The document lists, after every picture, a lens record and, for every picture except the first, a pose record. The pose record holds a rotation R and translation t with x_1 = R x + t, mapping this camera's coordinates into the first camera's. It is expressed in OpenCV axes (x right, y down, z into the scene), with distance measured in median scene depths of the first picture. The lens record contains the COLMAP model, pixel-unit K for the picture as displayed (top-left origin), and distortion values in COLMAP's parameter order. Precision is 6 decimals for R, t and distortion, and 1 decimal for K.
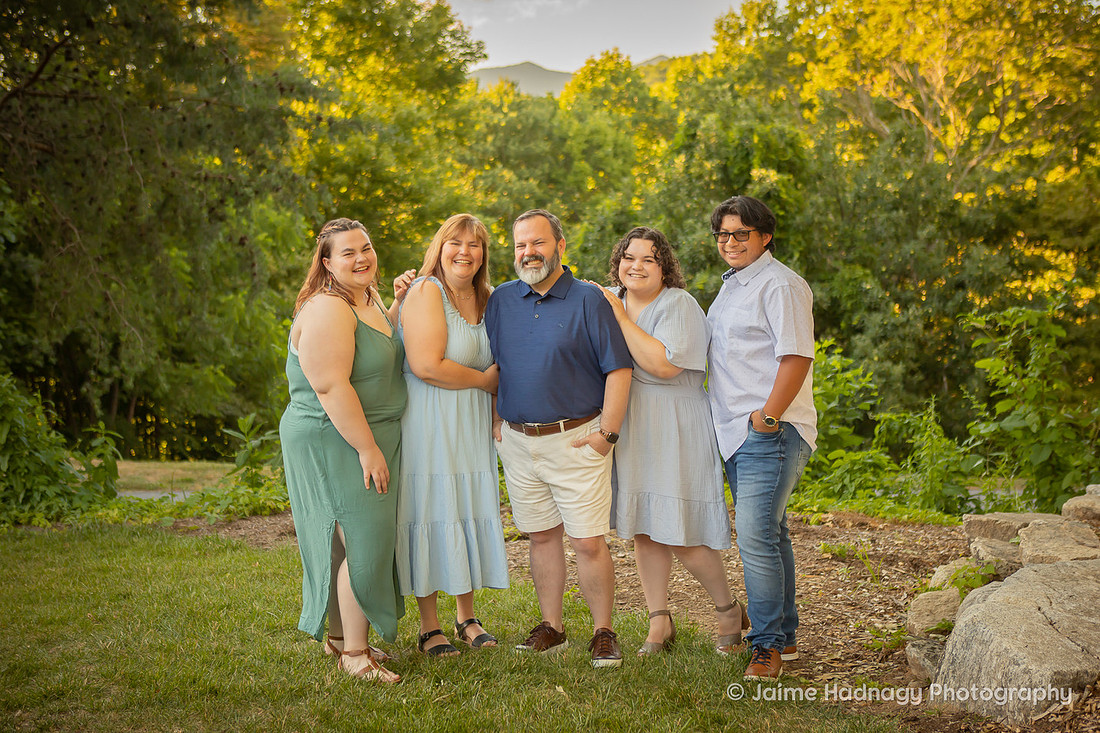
lens RADIAL K [[1442.5, 0, 550.0], [0, 1442.5, 366.5], [0, 0, 1]] dist [0.007362, 0.042136]
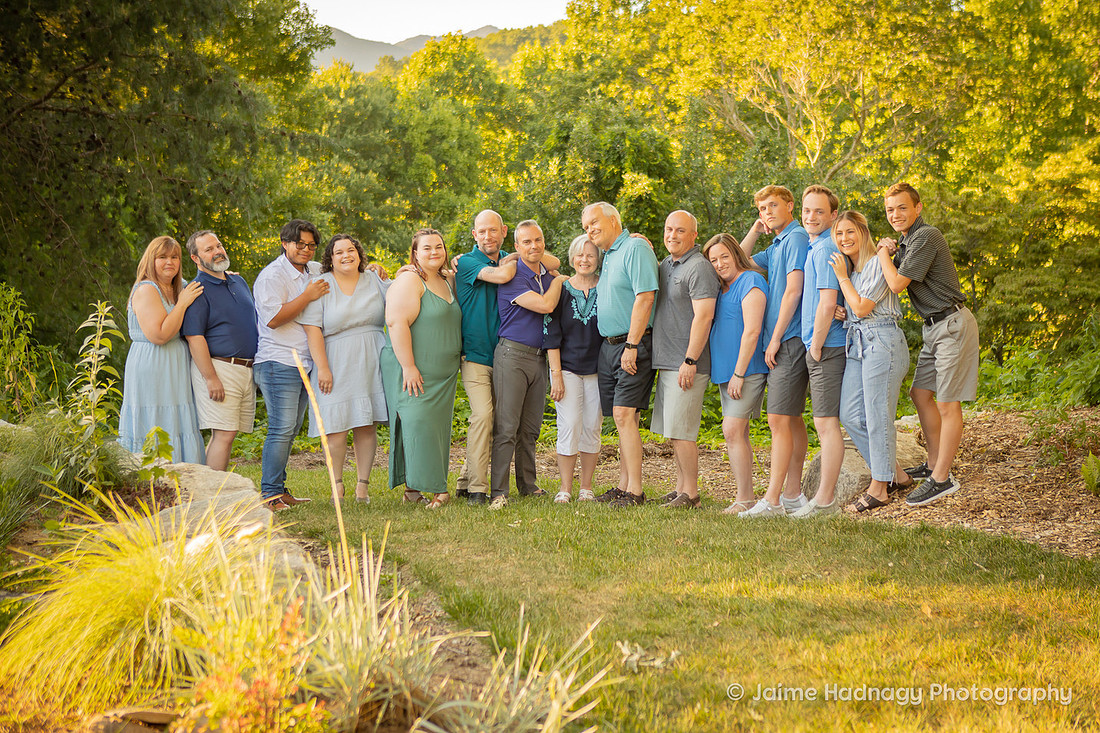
lens RADIAL K [[1668.4, 0, 571.8], [0, 1668.4, 362.8], [0, 0, 1]] dist [0.082669, -0.055183]
pose [[0.991983, 0.003956, 0.126310, -0.036294], [-0.002273, 0.999907, -0.013467, 0.011518], [-0.126351, 0.013072, 0.991899, -0.135625]]
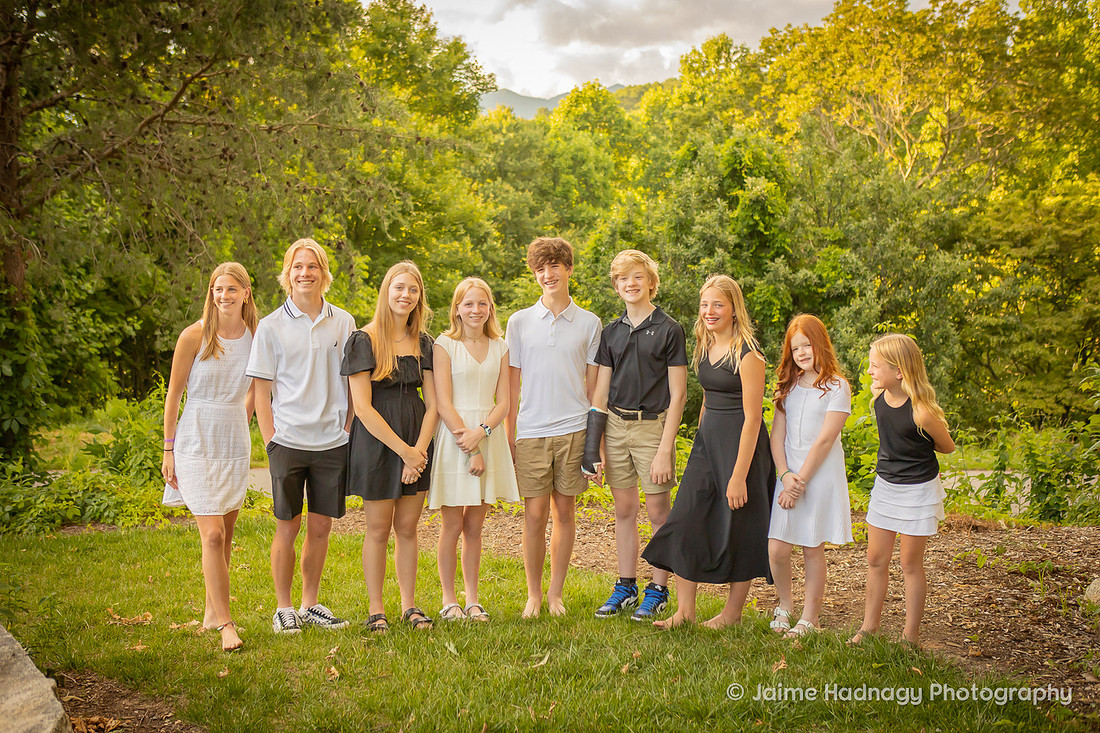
lens RADIAL K [[1210.8, 0, 550.0], [0, 1210.8, 366.5], [0, 0, 1]] dist [-0.009958, 0.019801]
pose [[0.999732, 0.001937, 0.023075, -0.029806], [-0.002332, 0.999851, 0.017090, -0.007516], [-0.023039, -0.017139, 0.999588, 0.028462]]
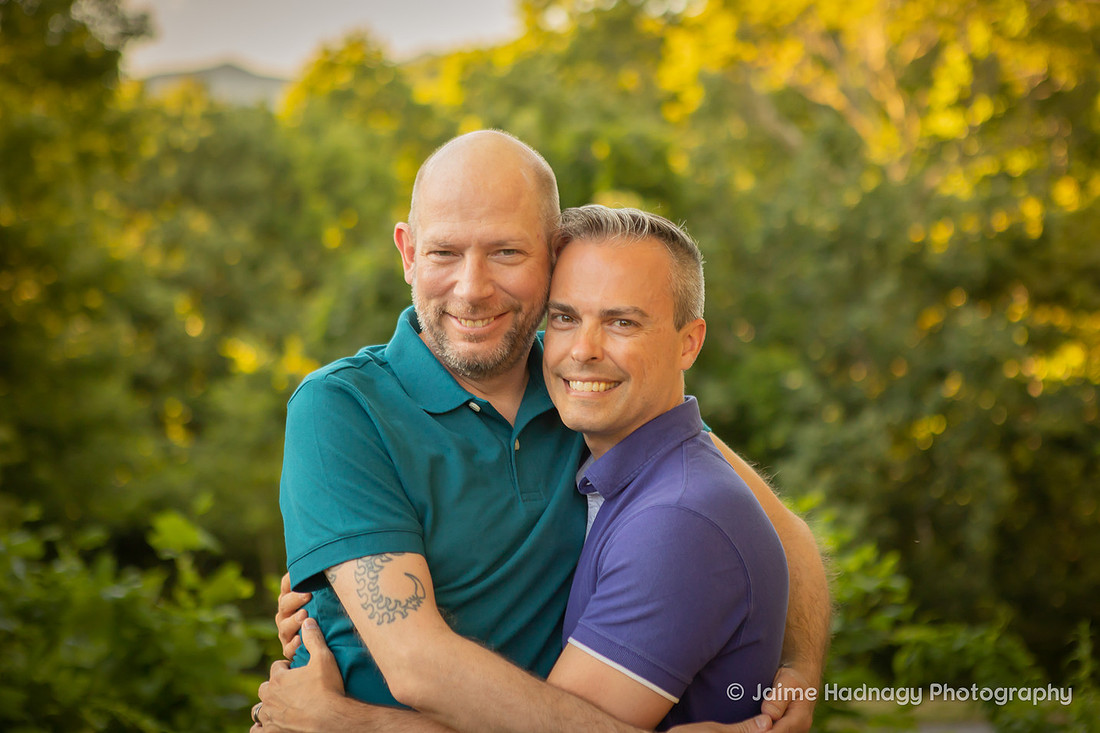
lens RADIAL K [[2130.2, 0, 550.0], [0, 2130.2, 366.5], [0, 0, 1]] dist [0.311682, 0.108563]
pose [[0.991260, -0.035735, 0.126994, 0.001096], [0.043966, 0.997069, -0.062615, -0.007251], [-0.124385, 0.067651, 0.989925, 0.082225]]
